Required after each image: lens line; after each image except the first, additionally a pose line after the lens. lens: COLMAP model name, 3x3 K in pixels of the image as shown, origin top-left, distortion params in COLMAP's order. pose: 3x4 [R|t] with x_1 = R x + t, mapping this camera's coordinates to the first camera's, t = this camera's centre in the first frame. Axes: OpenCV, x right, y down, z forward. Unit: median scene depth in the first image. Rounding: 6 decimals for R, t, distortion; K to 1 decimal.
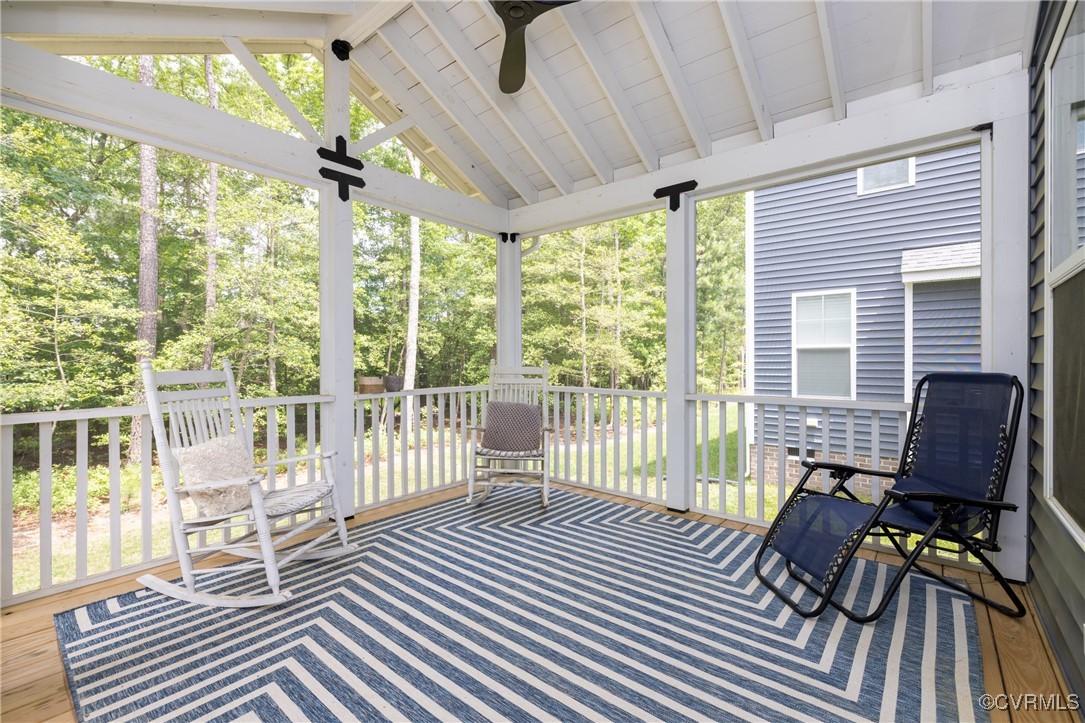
lens RADIAL K [[457.9, 0, 542.5], [0, 457.9, 361.5], [0, 0, 1]] dist [-0.003340, -0.000380]
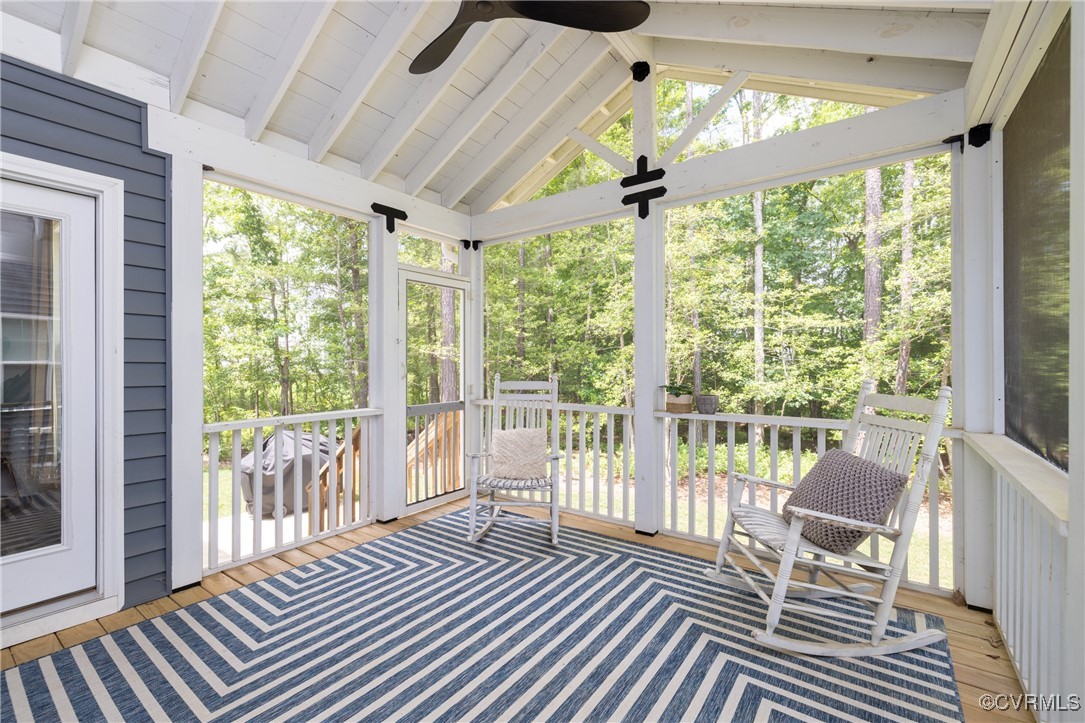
lens RADIAL K [[482.5, 0, 542.5], [0, 482.5, 361.5], [0, 0, 1]] dist [-0.001123, -0.000061]
pose [[0.064034, -0.000865, -0.997947, 0.740178], [-0.005686, 0.999983, -0.001232, -0.037590], [0.997932, 0.005753, 0.064028, 0.851301]]
